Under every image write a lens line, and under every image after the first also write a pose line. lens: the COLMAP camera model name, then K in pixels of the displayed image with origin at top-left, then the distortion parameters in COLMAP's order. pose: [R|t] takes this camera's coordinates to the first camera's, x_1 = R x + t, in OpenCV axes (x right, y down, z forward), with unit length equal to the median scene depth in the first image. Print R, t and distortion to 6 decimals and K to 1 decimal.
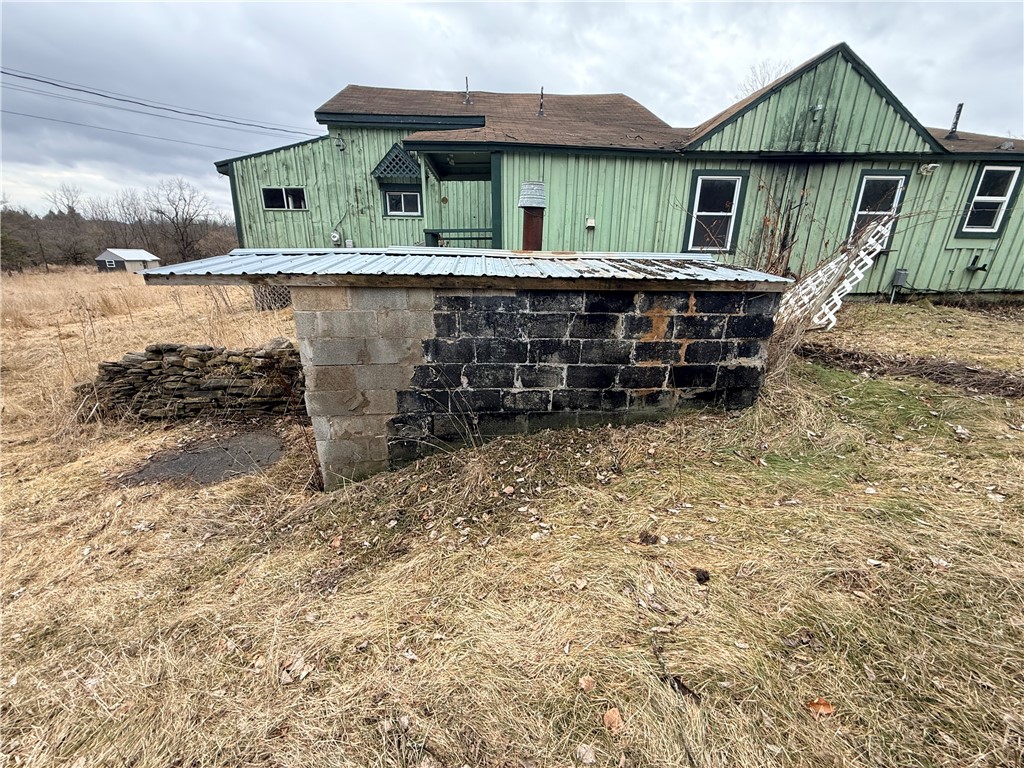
lens RADIAL K [[410.3, 0, 513.2], [0, 410.3, 385.1], [0, 0, 1]] dist [-0.000485, 0.000261]
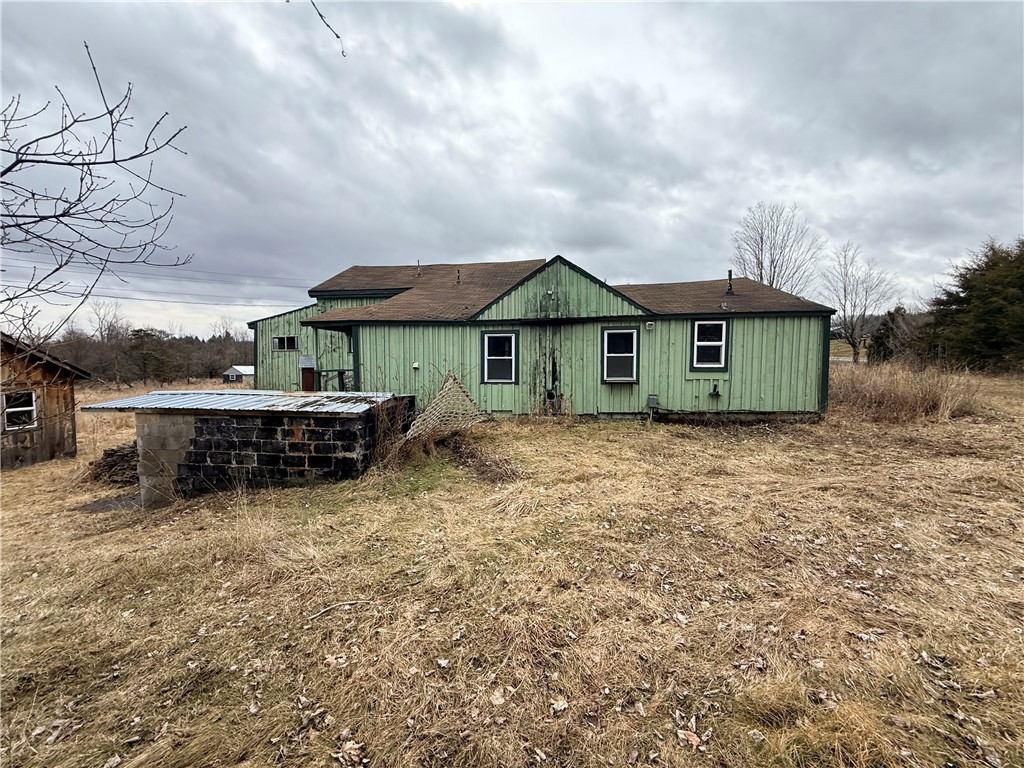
lens RADIAL K [[410.3, 0, 509.7], [0, 410.3, 381.5], [0, 0, 1]] dist [-0.000485, 0.000261]
pose [[0.982759, -0.003558, -0.184858, 0.840445], [-0.045230, 0.964810, -0.259027, 0.035880], [0.179274, 0.262922, 0.948015, -0.356928]]
